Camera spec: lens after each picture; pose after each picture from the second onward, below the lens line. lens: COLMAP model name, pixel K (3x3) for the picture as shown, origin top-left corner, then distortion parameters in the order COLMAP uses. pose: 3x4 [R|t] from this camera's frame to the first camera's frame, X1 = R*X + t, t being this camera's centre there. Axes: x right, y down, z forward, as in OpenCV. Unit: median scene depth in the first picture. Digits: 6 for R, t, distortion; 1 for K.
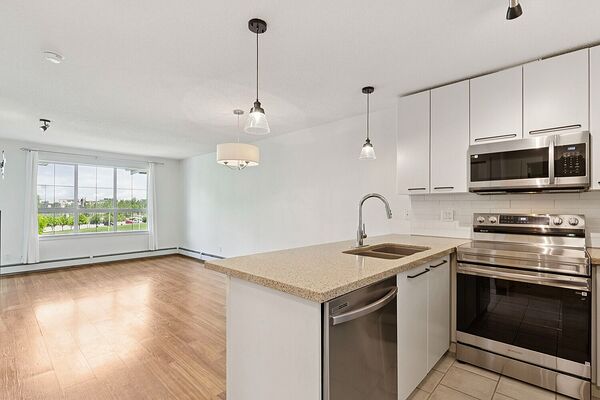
lens RADIAL K [[282.2, 0, 318.6], [0, 282.2, 202.6], [0, 0, 1]] dist [0.003061, -0.000093]
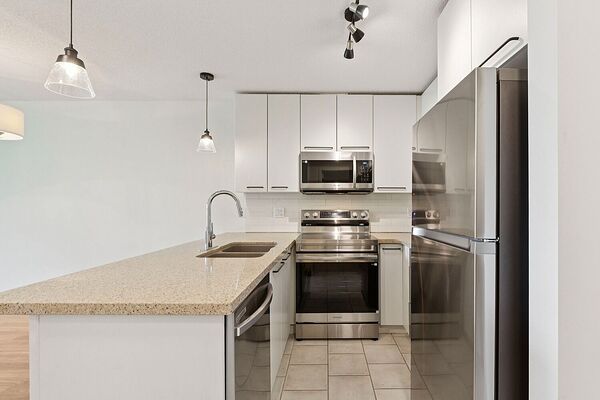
lens RADIAL K [[282.2, 0, 318.6], [0, 282.2, 202.6], [0, 0, 1]] dist [0.003061, -0.000093]
pose [[0.746881, 0.003474, 0.664948, -0.190125], [-0.007923, 0.999962, 0.003675, 0.002517], [-0.664910, -0.008013, 0.746880, 0.090014]]
